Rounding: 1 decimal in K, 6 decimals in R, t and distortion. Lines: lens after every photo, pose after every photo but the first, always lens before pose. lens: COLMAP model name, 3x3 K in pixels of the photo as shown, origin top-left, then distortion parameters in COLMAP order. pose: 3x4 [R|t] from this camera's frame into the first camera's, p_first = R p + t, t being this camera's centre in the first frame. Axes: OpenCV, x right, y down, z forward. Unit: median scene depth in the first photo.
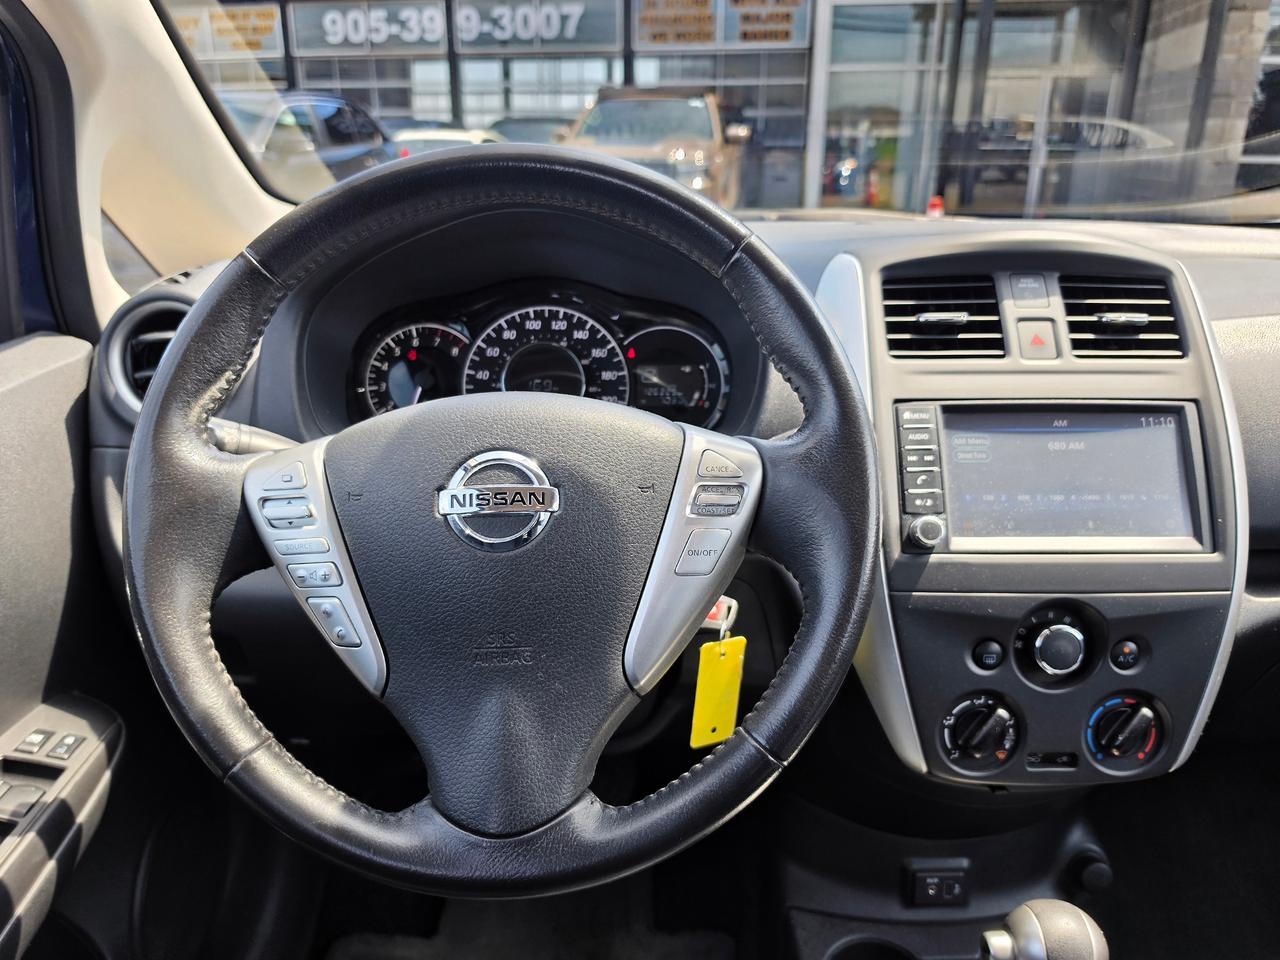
lens RADIAL K [[915.0, 0, 644.6], [0, 915.0, 476.1], [0, 0, 1]] dist [-0.002089, -0.001934]
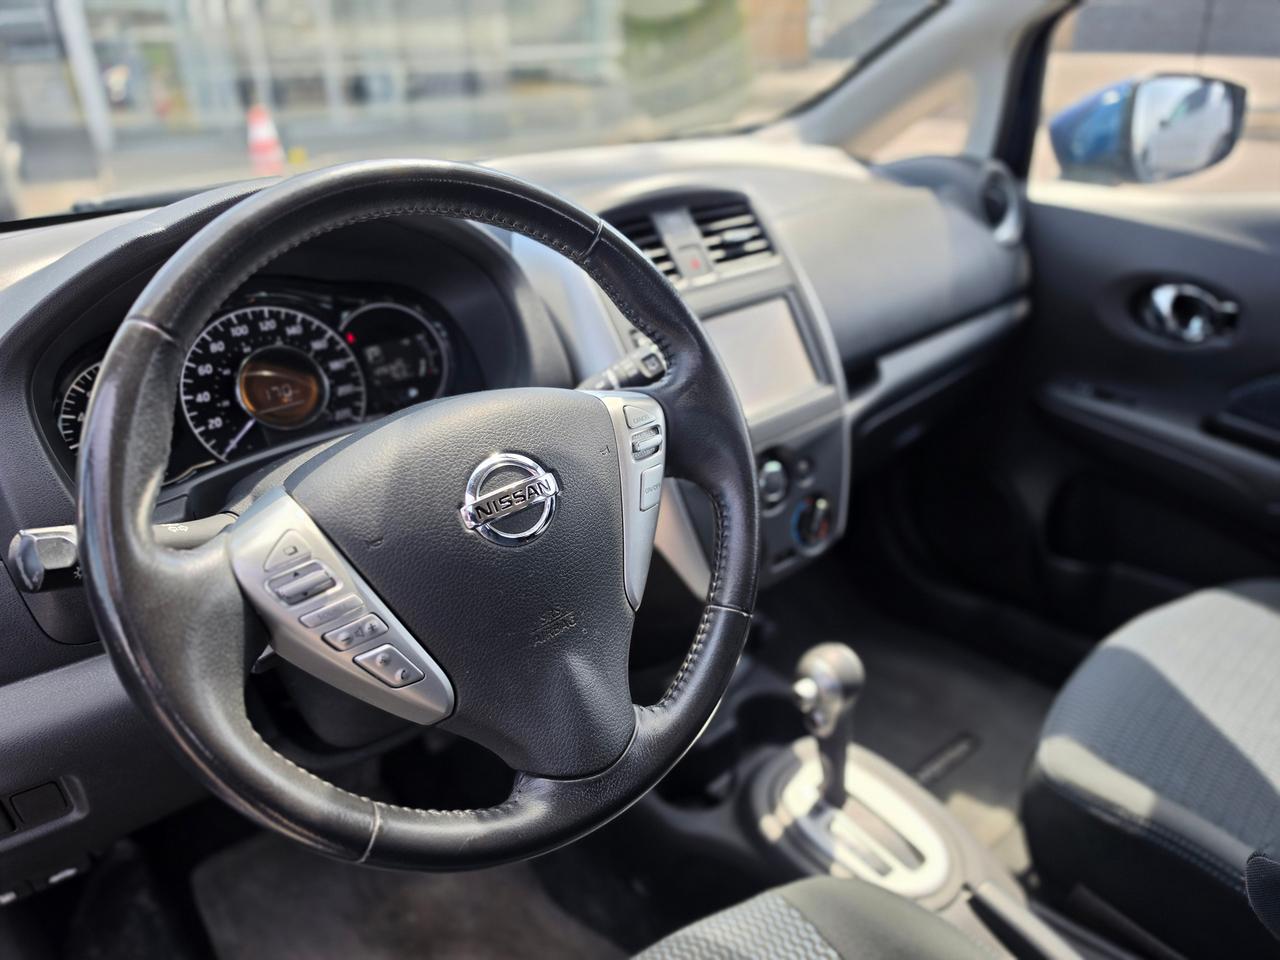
lens RADIAL K [[915.0, 0, 644.6], [0, 915.0, 476.1], [0, 0, 1]] dist [-0.002089, -0.001934]
pose [[0.742473, -0.305481, 0.596168, -0.414839], [0.241268, 0.952187, 0.187431, -0.100706], [-0.624919, 0.004674, 0.780675, 0.026803]]
